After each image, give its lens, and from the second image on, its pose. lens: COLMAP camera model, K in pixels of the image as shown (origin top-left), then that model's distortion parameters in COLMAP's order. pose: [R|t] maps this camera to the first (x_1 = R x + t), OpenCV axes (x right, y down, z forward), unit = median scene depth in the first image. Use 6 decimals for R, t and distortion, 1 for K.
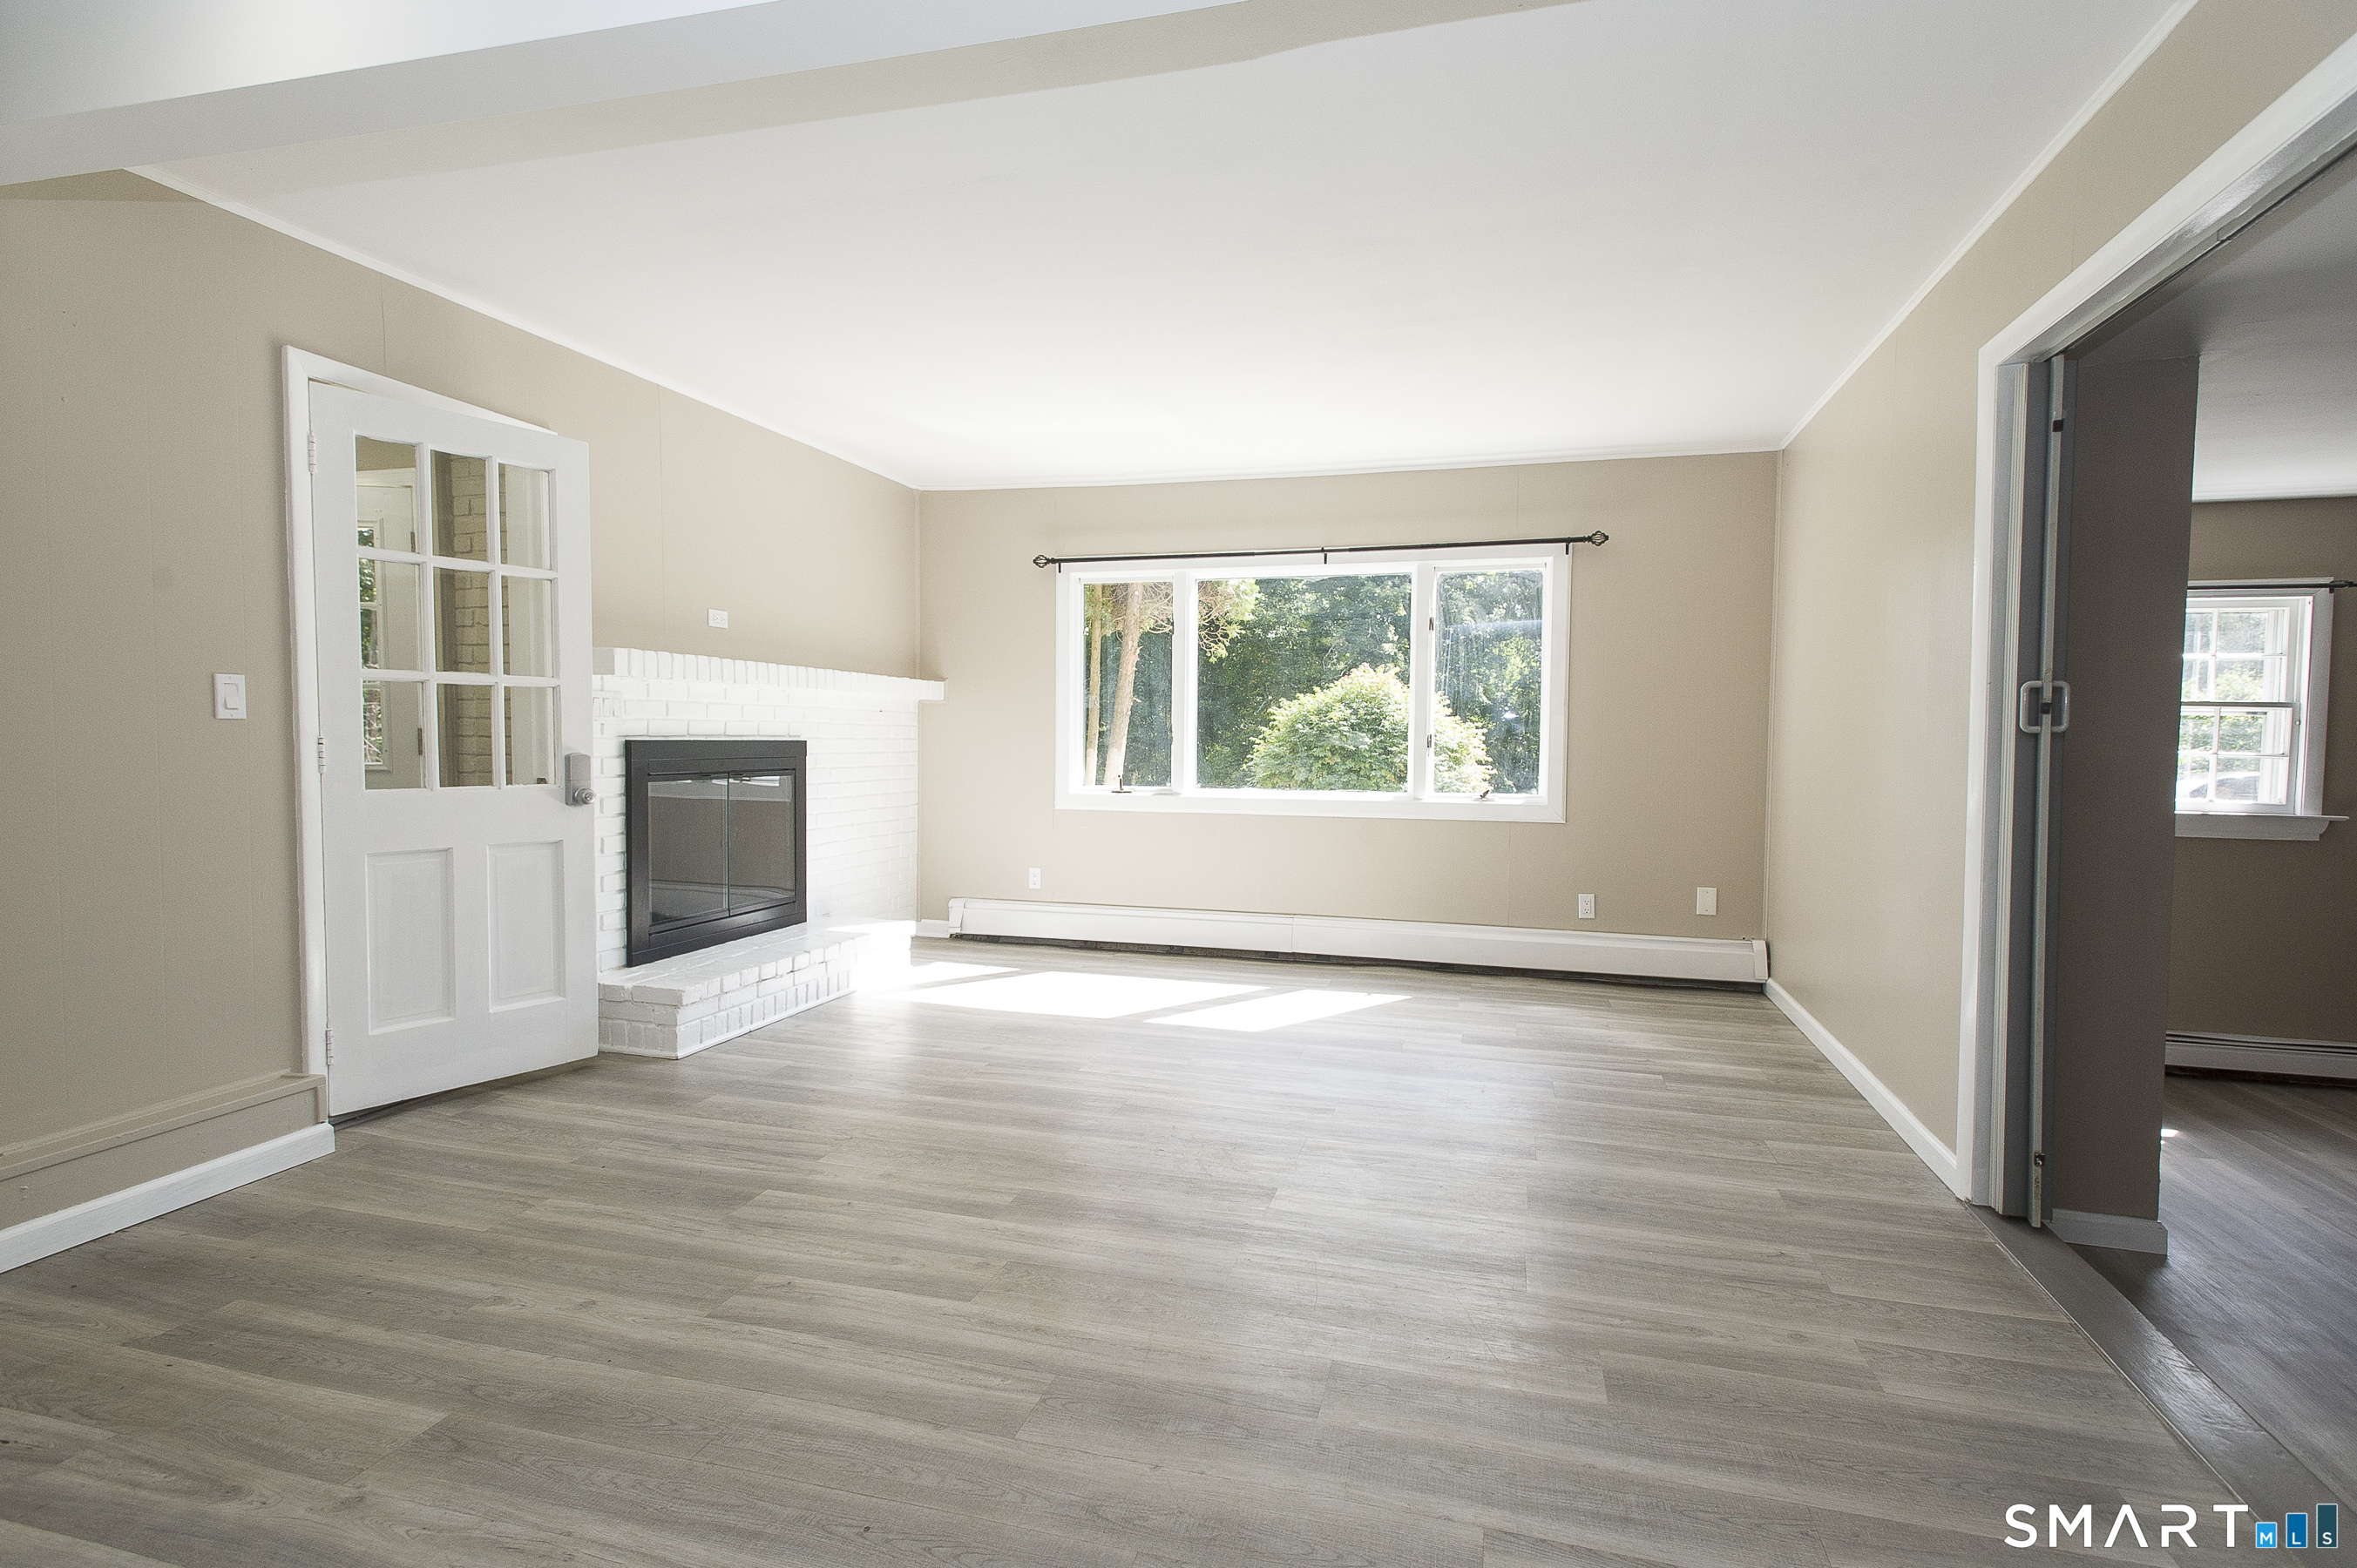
lens RADIAL K [[1155.5, 0, 1178.5], [0, 1155.5, 784.0], [0, 0, 1]] dist [0.000614, -0.000057]
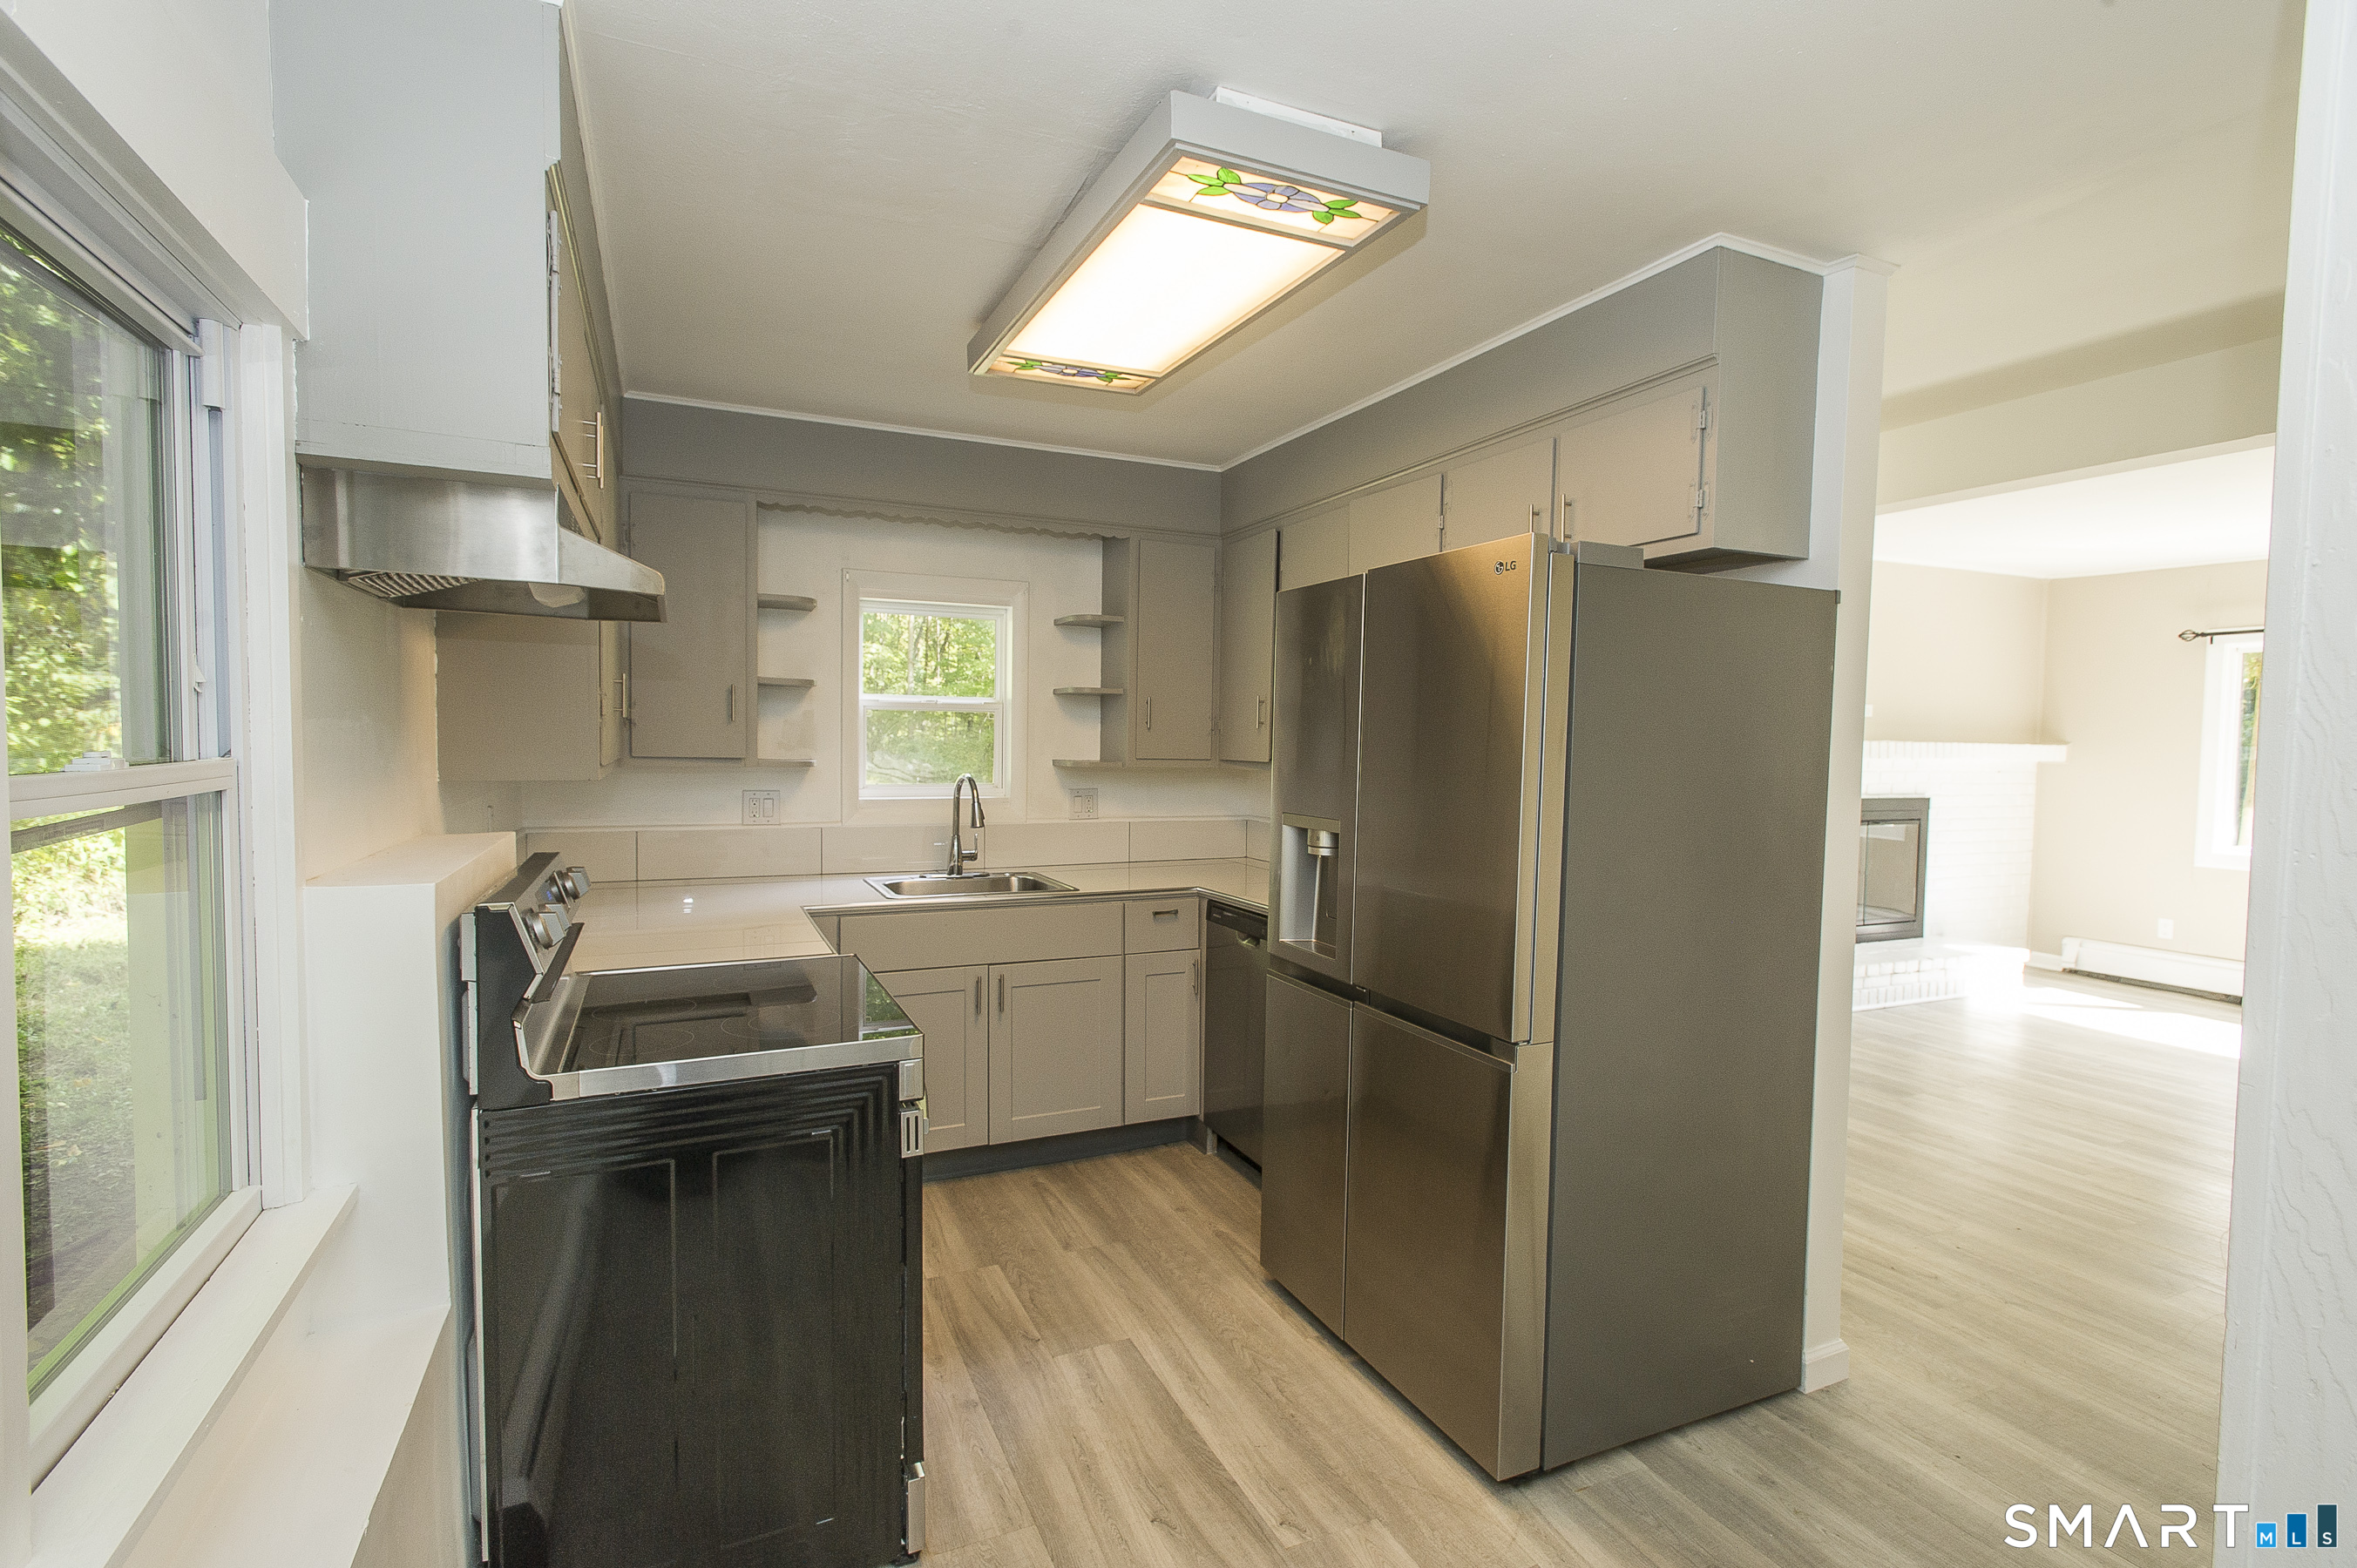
lens RADIAL K [[1088.4, 0, 1178.5], [0, 1088.4, 784.0], [0, 0, 1]] dist [0.020407, -0.009195]
pose [[0.645805, 0.034067, -0.762742, 0.062873], [-0.041389, 0.999097, 0.009580, -0.026681], [0.762380, 0.025382, 0.646632, -0.392842]]
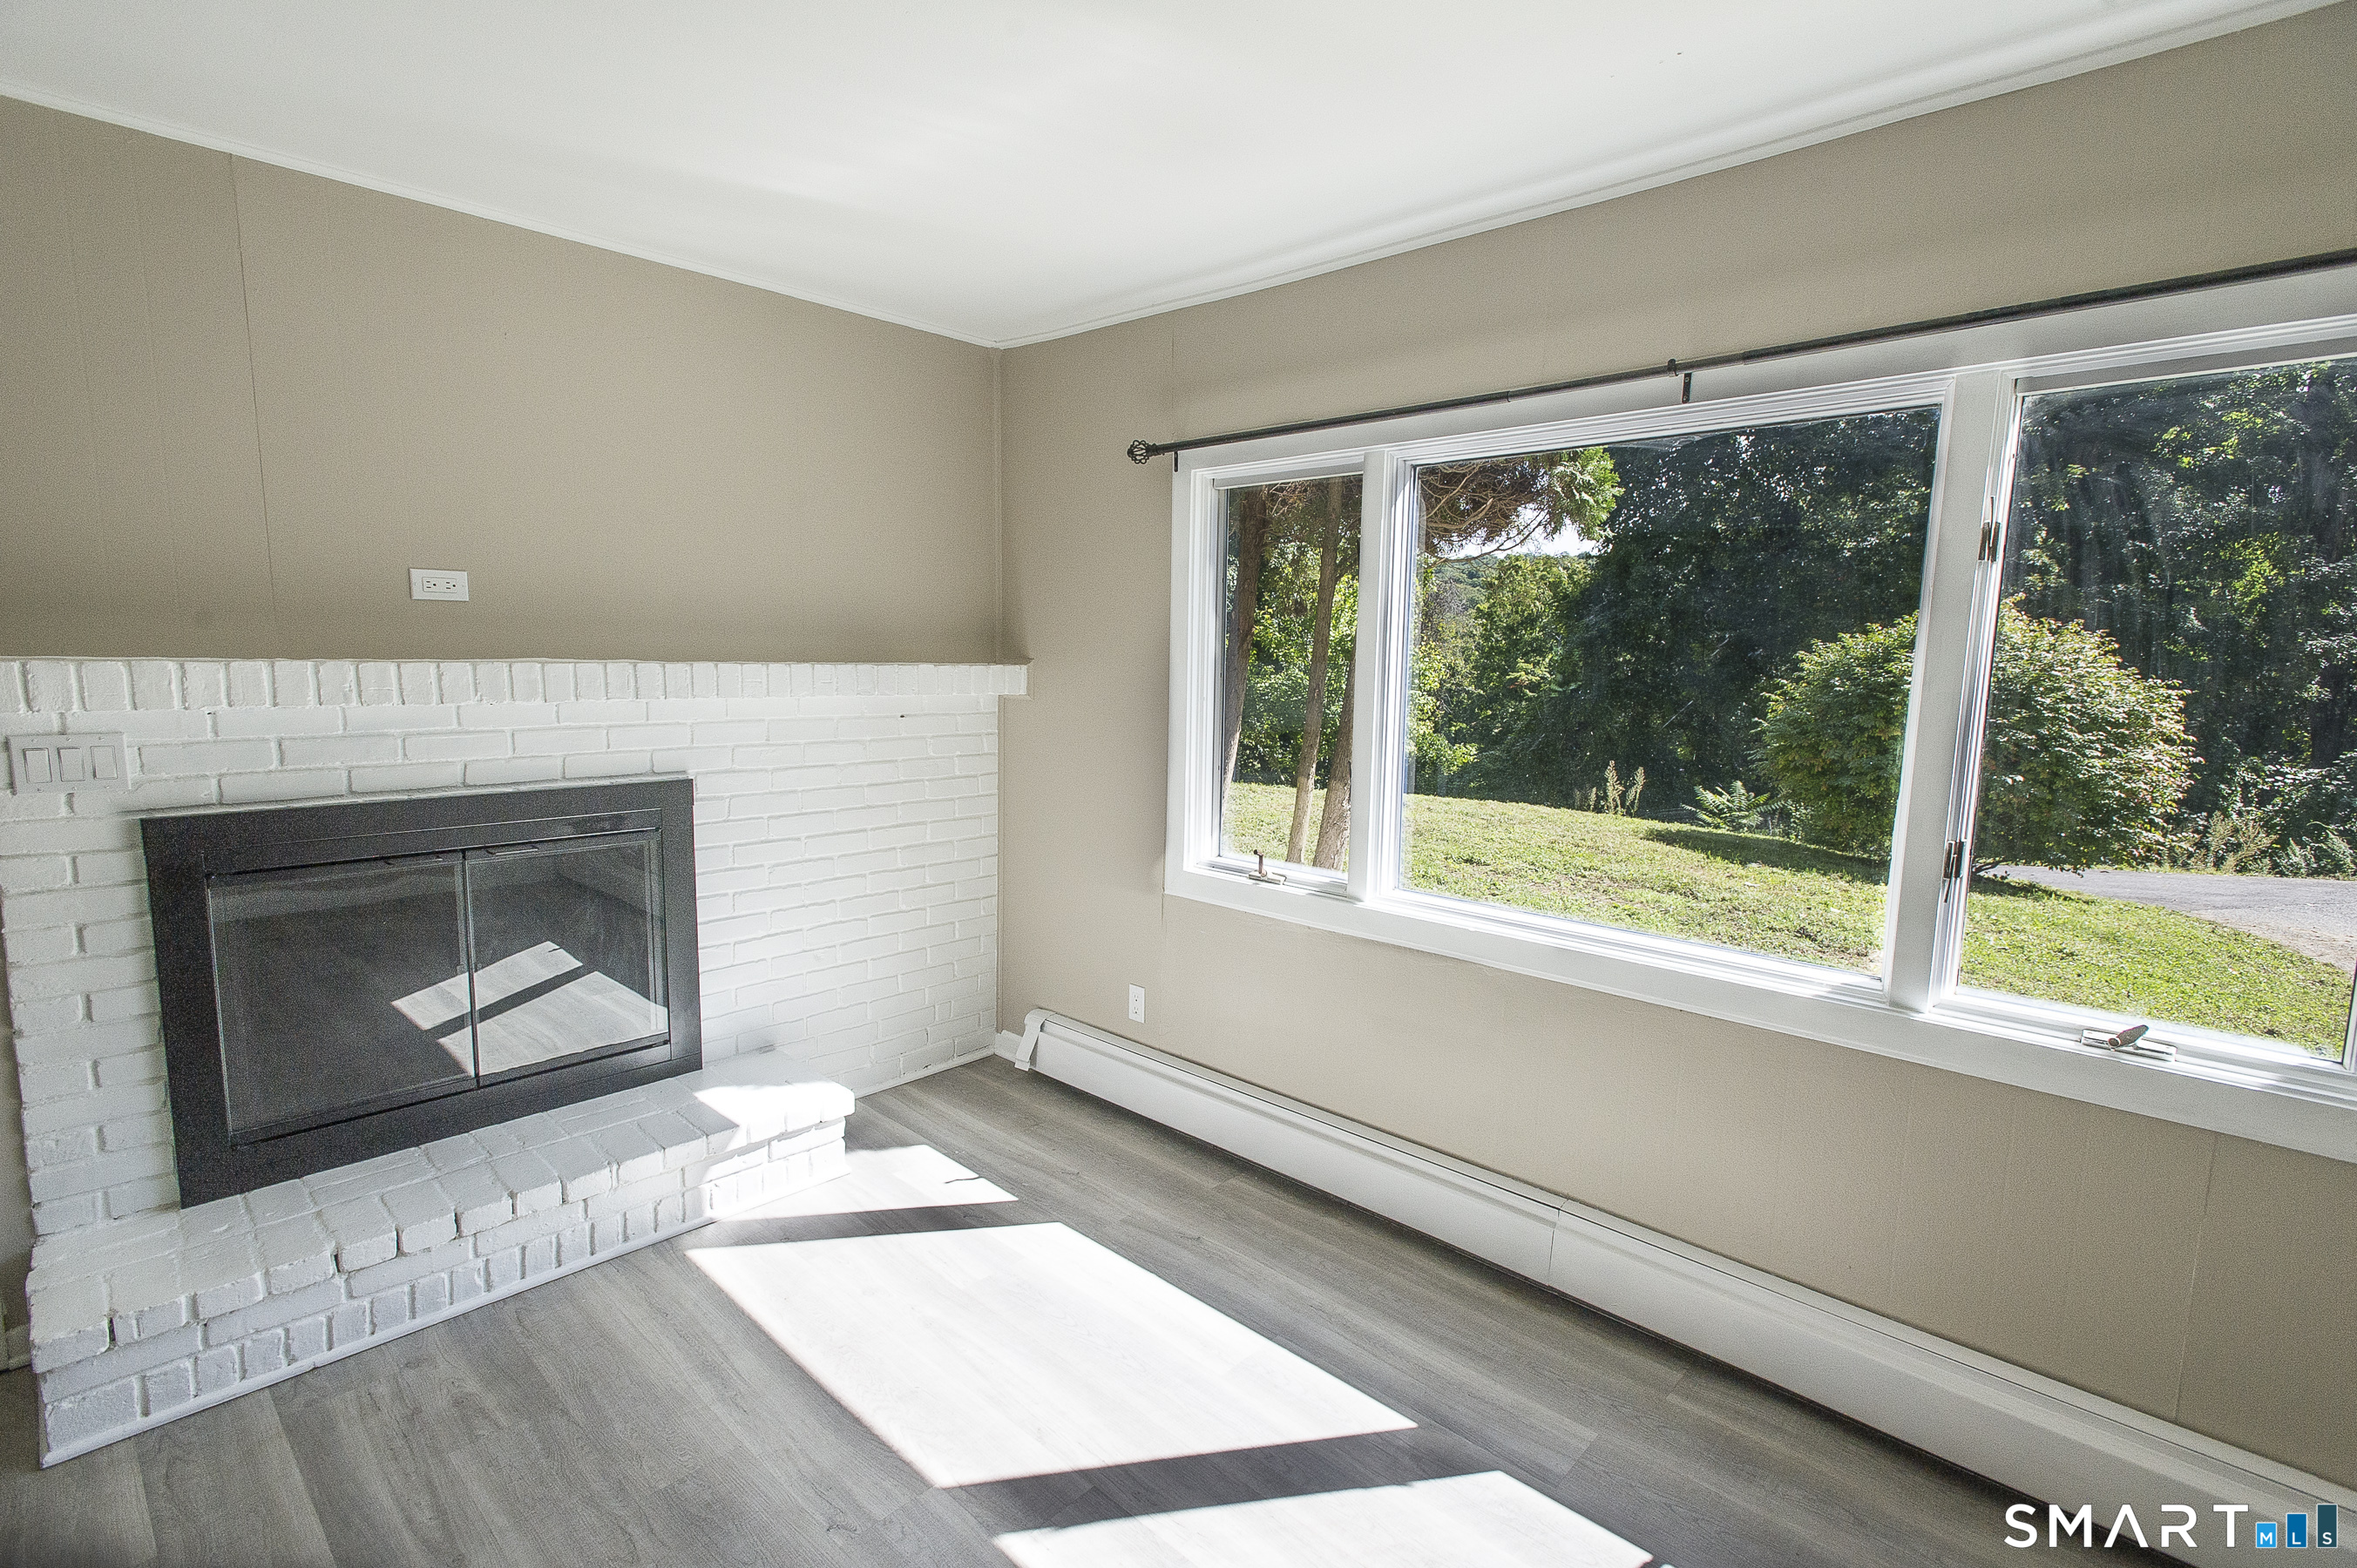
lens RADIAL K [[1088.4, 0, 1178.5], [0, 1088.4, 784.0], [0, 0, 1]] dist [0.020407, -0.009195]
pose [[0.885510, 0.063889, -0.460207, 0.152261], [-0.027501, 0.995971, 0.085352, -0.083245], [0.463806, -0.062924, 0.883699, 0.560945]]
